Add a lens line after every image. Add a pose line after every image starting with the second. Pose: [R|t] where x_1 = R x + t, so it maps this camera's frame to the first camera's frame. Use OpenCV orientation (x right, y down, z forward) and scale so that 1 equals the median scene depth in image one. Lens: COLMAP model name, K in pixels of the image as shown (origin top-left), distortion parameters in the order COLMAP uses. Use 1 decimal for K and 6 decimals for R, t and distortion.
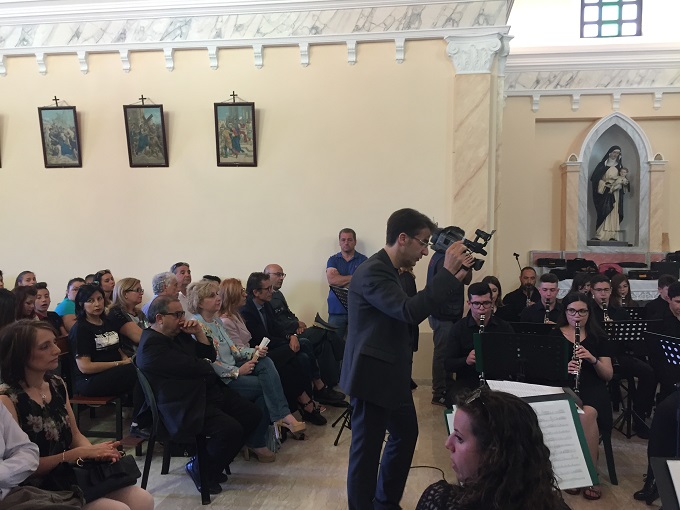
lens RADIAL K [[577.9, 0, 337.5], [0, 577.9, 258.4], [0, 0, 1]] dist [0.072104, -0.093425]
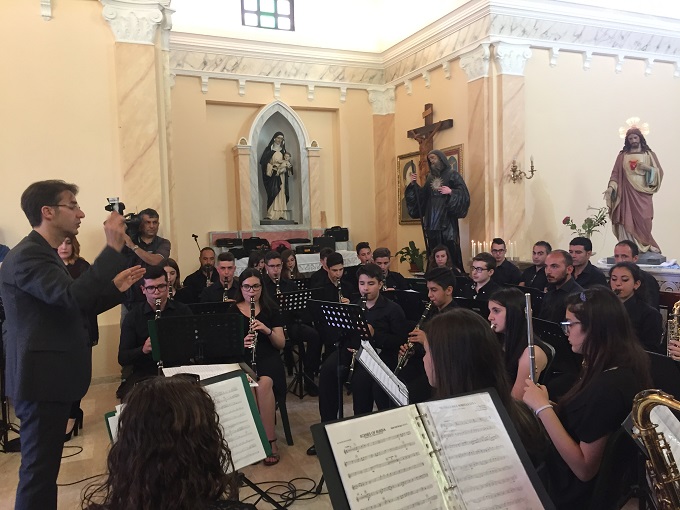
lens RADIAL K [[577.9, 0, 335.5], [0, 577.9, 255.5], [0, 0, 1]] dist [0.072104, -0.093425]
pose [[0.863036, -0.060152, 0.501548, 0.020807], [0.048964, 0.998171, 0.035458, 0.004680], [-0.502763, -0.006044, 0.864403, 0.028742]]
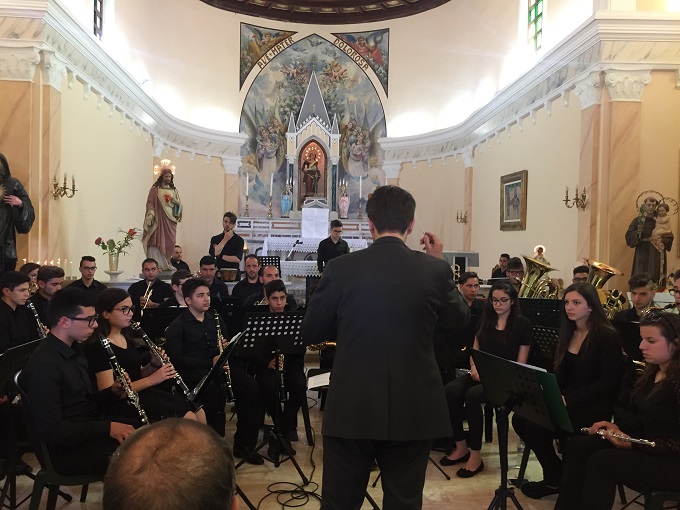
lens RADIAL K [[577.9, 0, 336.7], [0, 577.9, 255.3], [0, 0, 1]] dist [0.072104, -0.093425]
pose [[-0.214759, -0.031049, 0.976173, -0.344355], [0.004283, 0.999455, 0.032732, -0.010804], [-0.976658, 0.011211, -0.214509, 0.645467]]
